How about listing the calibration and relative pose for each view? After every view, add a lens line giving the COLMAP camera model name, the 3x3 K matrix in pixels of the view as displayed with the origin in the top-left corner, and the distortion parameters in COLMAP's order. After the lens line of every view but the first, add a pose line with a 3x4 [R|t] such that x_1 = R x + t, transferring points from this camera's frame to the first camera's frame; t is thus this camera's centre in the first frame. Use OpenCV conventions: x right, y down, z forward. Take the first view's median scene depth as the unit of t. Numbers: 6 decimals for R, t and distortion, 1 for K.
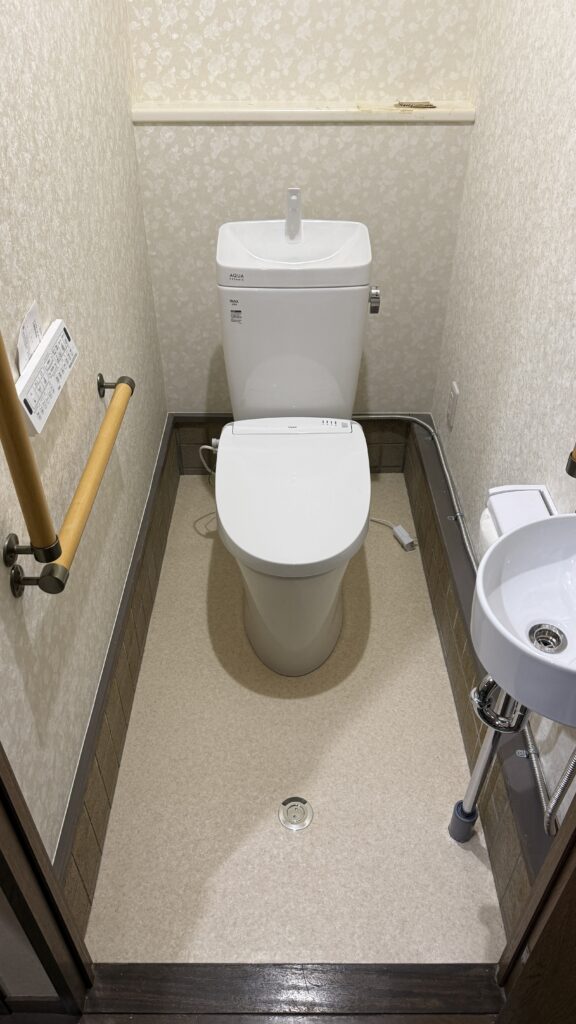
lens RADIAL K [[709.5, 0, 282.2], [0, 709.5, 524.7], [0, 0, 1]] dist [0.006037, -0.034173]
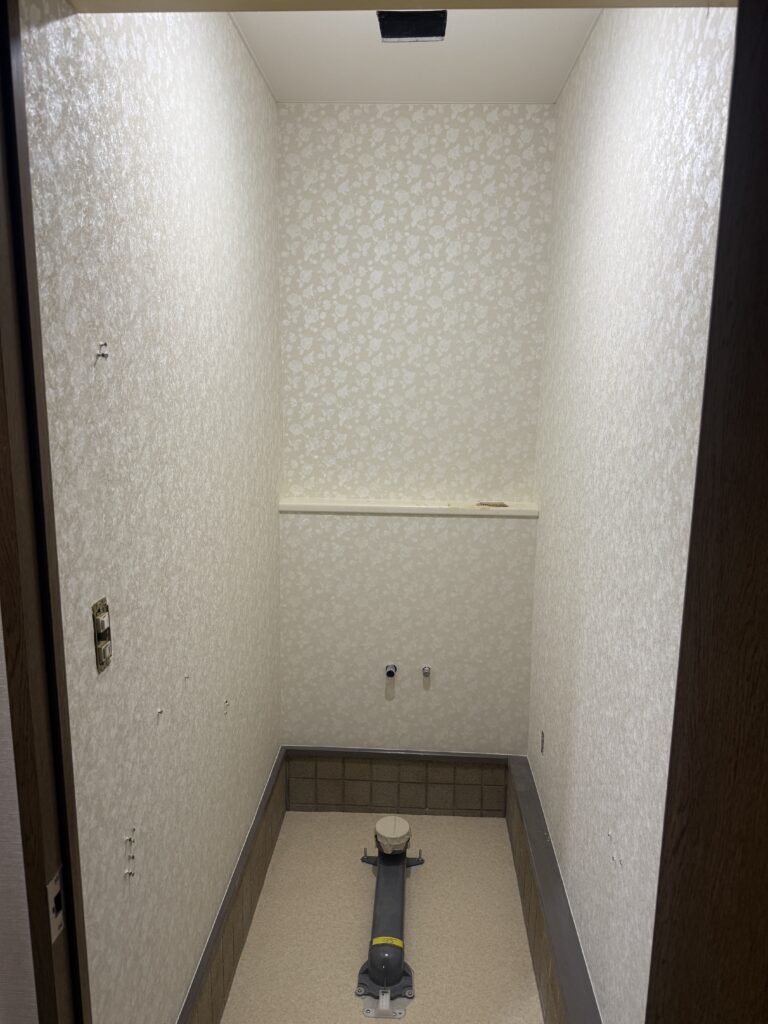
lens RADIAL K [[719.4, 0, 364.2], [0, 719.4, 483.0], [0, 0, 1]] dist [-0.021923, -0.019446]
pose [[0.996996, 0.018862, -0.075120, 0.049408], [-0.055325, 0.852181, -0.520314, 0.081726], [0.054202, 0.522907, 0.850665, -0.170836]]
